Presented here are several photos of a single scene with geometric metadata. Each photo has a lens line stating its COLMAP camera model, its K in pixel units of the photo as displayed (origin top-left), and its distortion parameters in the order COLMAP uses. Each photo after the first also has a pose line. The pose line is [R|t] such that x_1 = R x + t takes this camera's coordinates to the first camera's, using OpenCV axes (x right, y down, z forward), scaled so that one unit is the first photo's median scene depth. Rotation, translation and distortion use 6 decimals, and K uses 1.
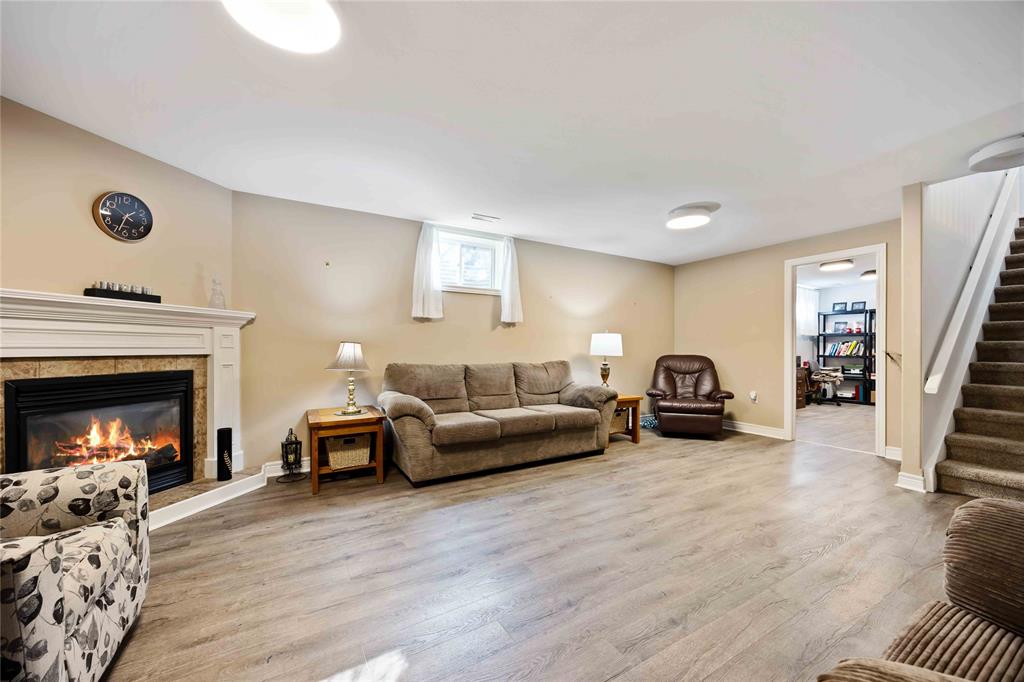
lens RADIAL K [[390.8, 0, 519.6], [0, 390.8, 348.0], [0, 0, 1]] dist [-0.001469, -0.000137]
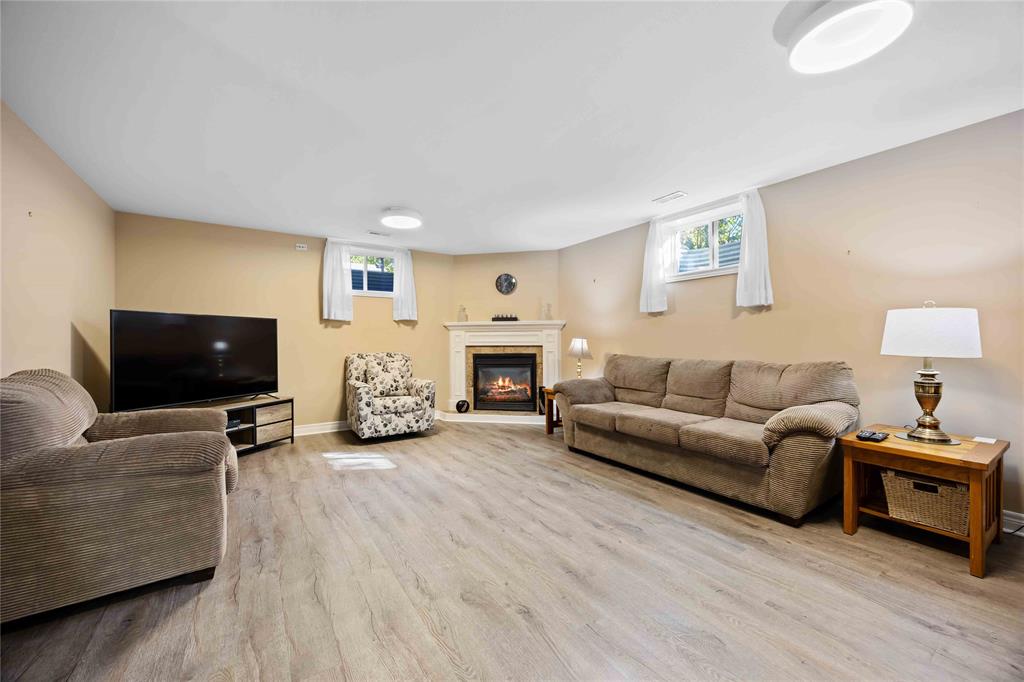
lens RADIAL K [[390.8, 0, 516.5], [0, 390.8, 341.1], [0, 0, 1]] dist [-0.001469, -0.000137]
pose [[0.054627, -0.001896, -0.998505, 1.012776], [0.006582, 0.999977, -0.001539, -0.001400], [0.998485, -0.006488, 0.054638, 0.756735]]
